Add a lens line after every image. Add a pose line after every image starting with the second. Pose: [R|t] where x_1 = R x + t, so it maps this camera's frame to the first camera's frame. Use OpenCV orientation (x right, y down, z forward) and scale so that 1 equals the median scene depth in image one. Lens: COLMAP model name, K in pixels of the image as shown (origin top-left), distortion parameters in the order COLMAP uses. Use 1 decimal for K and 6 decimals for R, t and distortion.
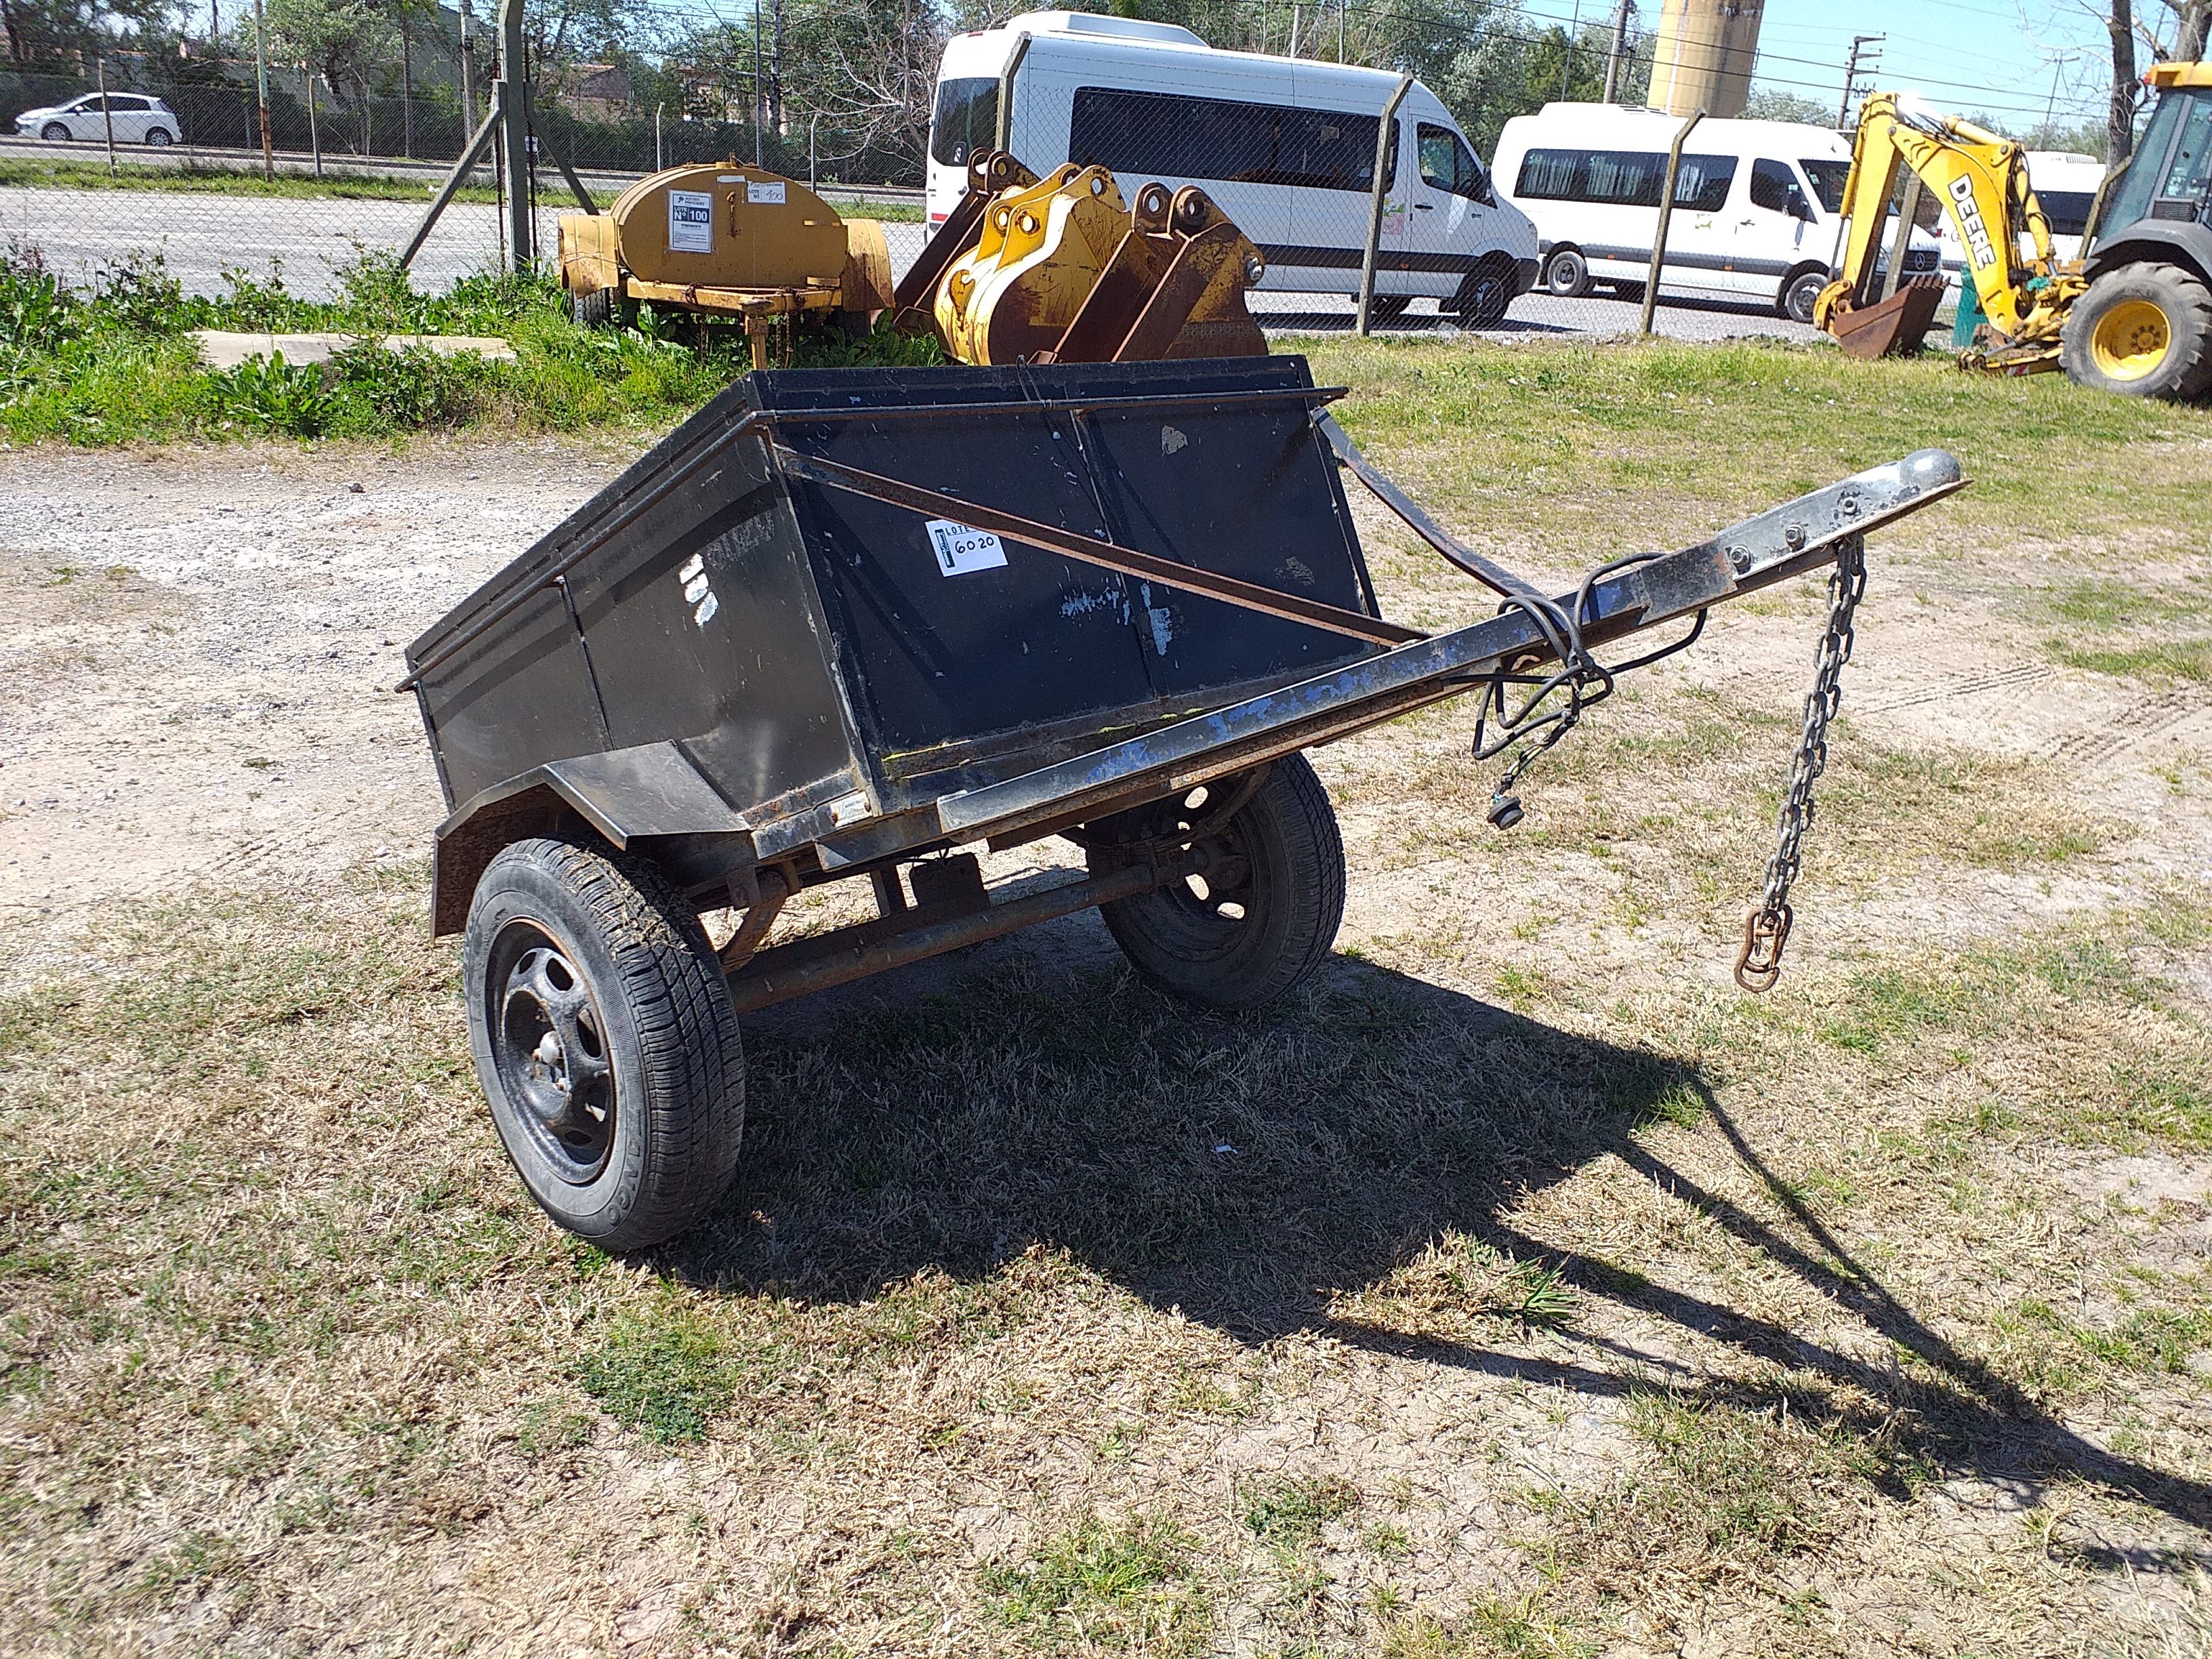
lens RADIAL K [[1725.0, 0, 1104.0], [0, 1725.0, 826.0], [0, 0, 1]] dist [-0.010467, -0.009356]
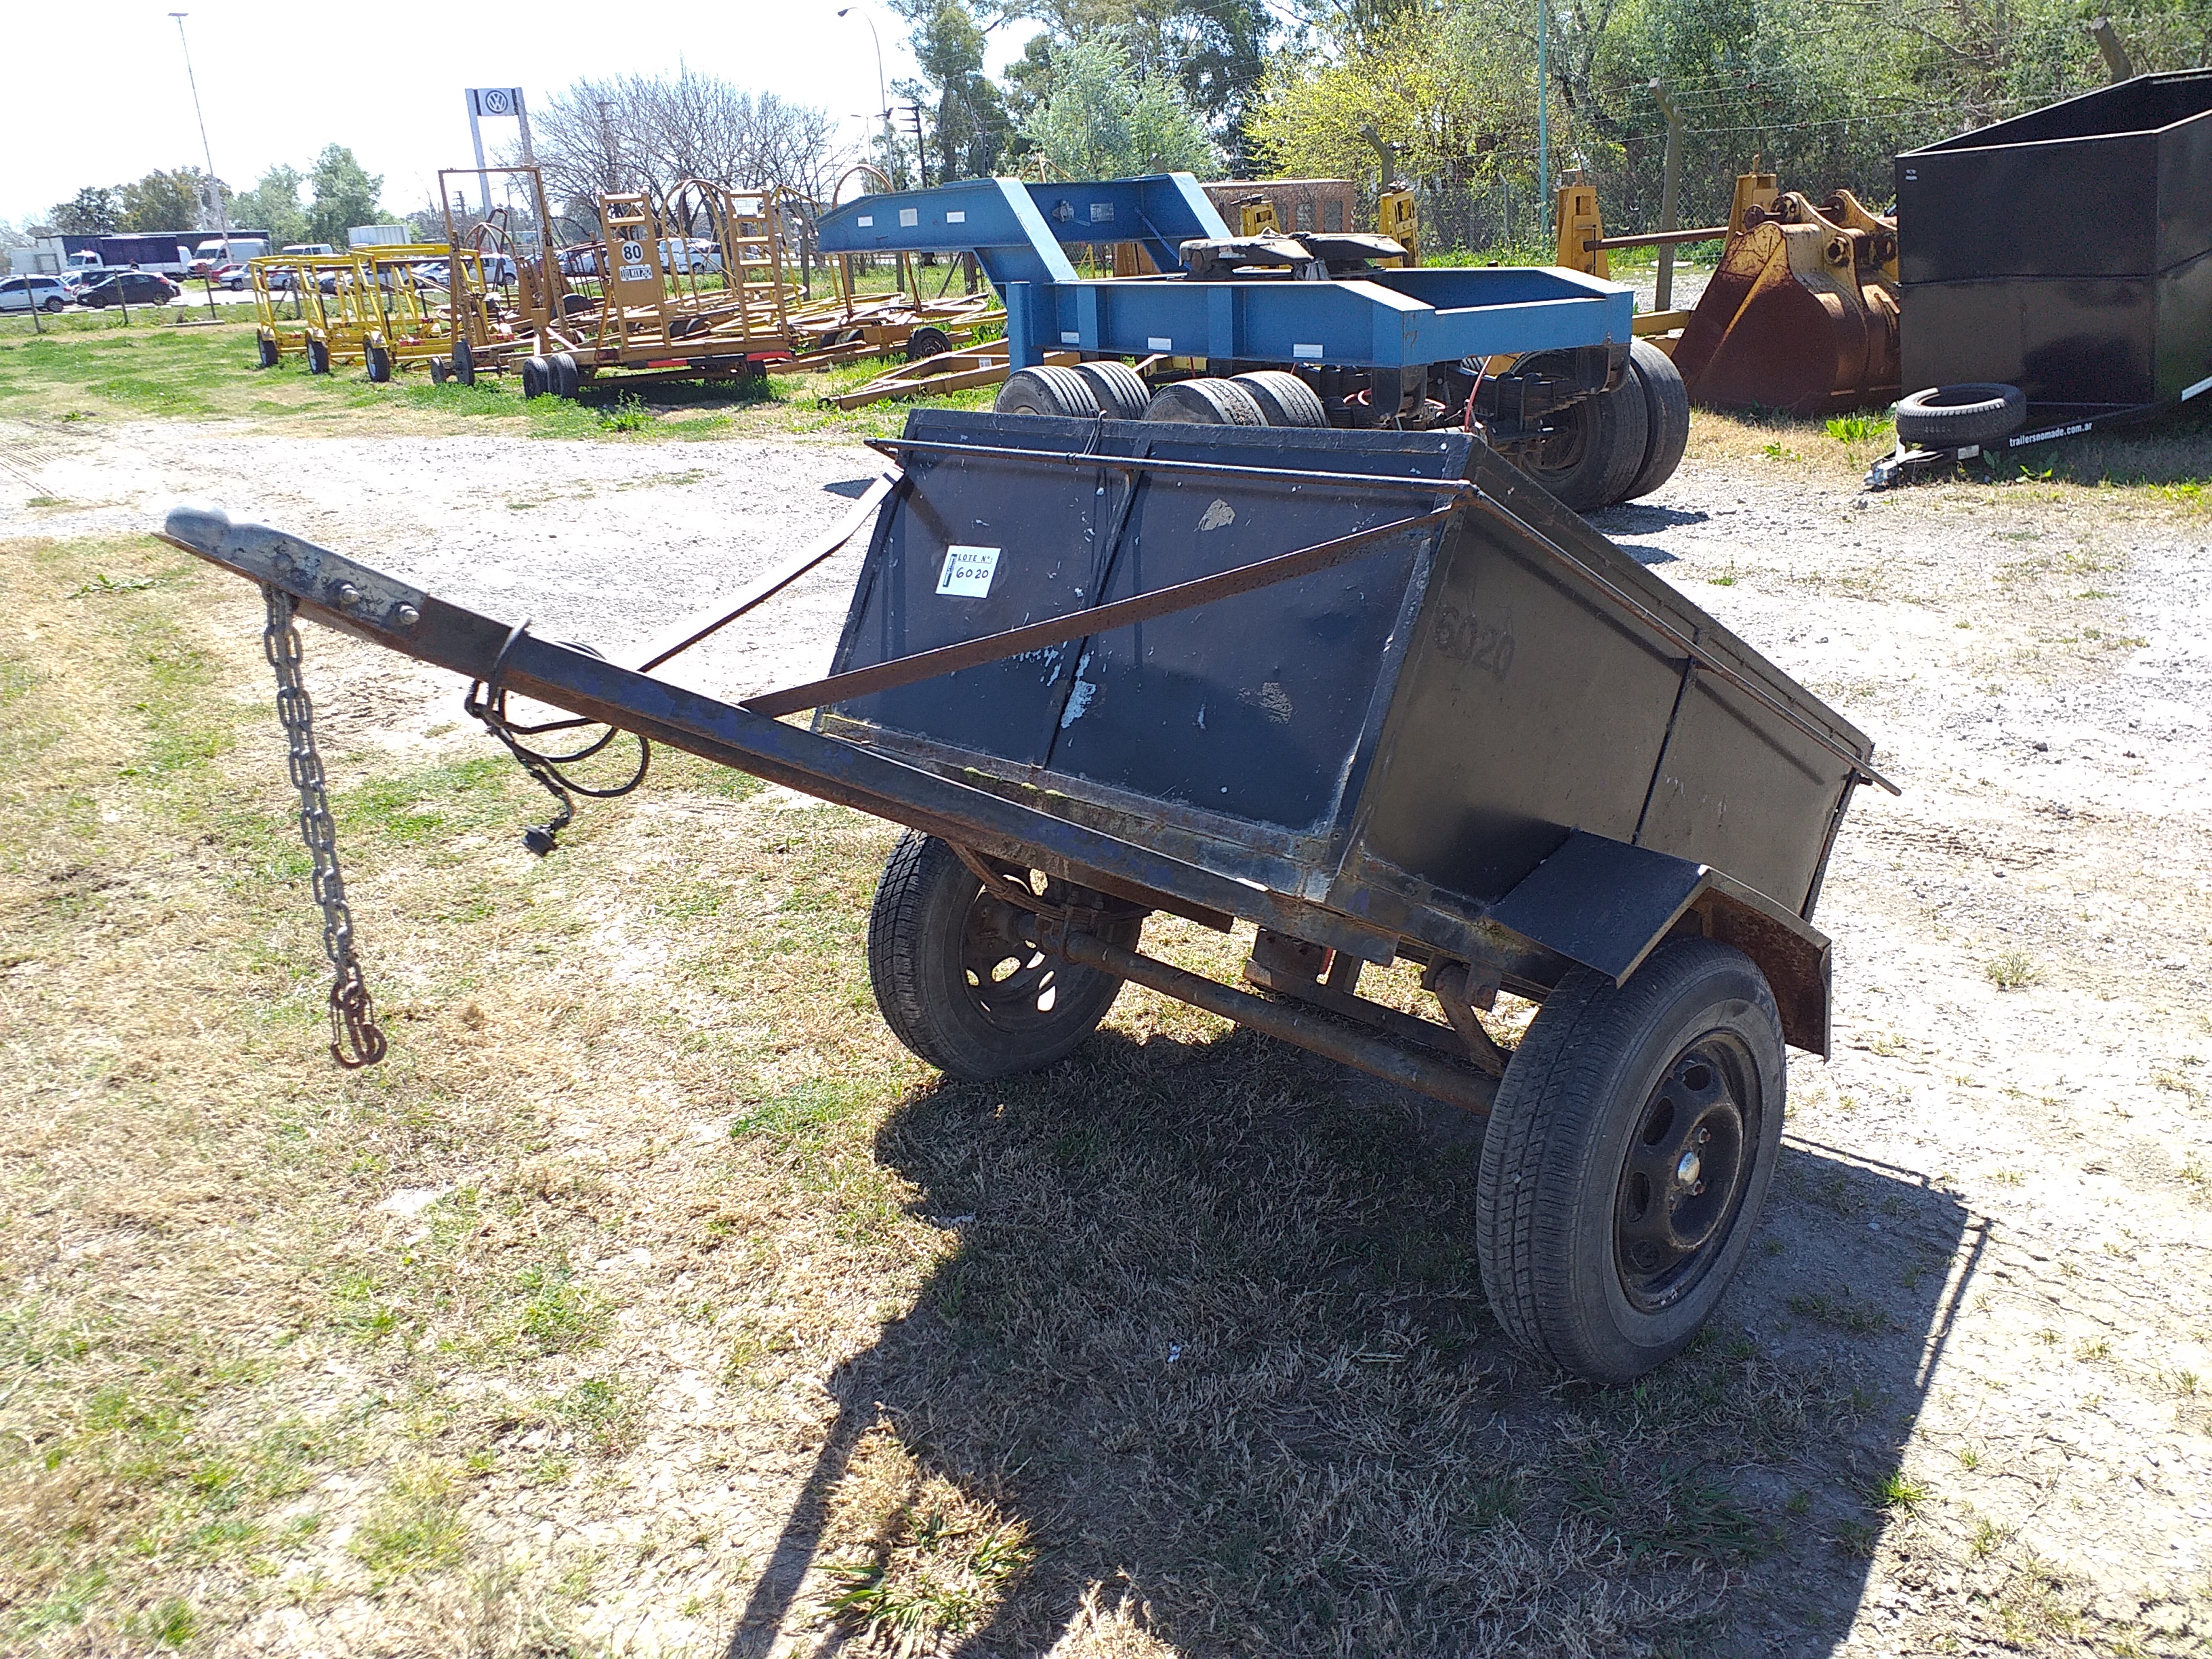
lens RADIAL K [[1725.0, 0, 1105.0], [0, 1725.0, 832.2], [0, 0, 1]] dist [-0.010467, -0.009356]
pose [[0.012165, 0.262126, -0.964957, 0.979352], [-0.304853, 0.920058, 0.246086, -0.291484], [0.952322, 0.291176, 0.091102, 0.971664]]
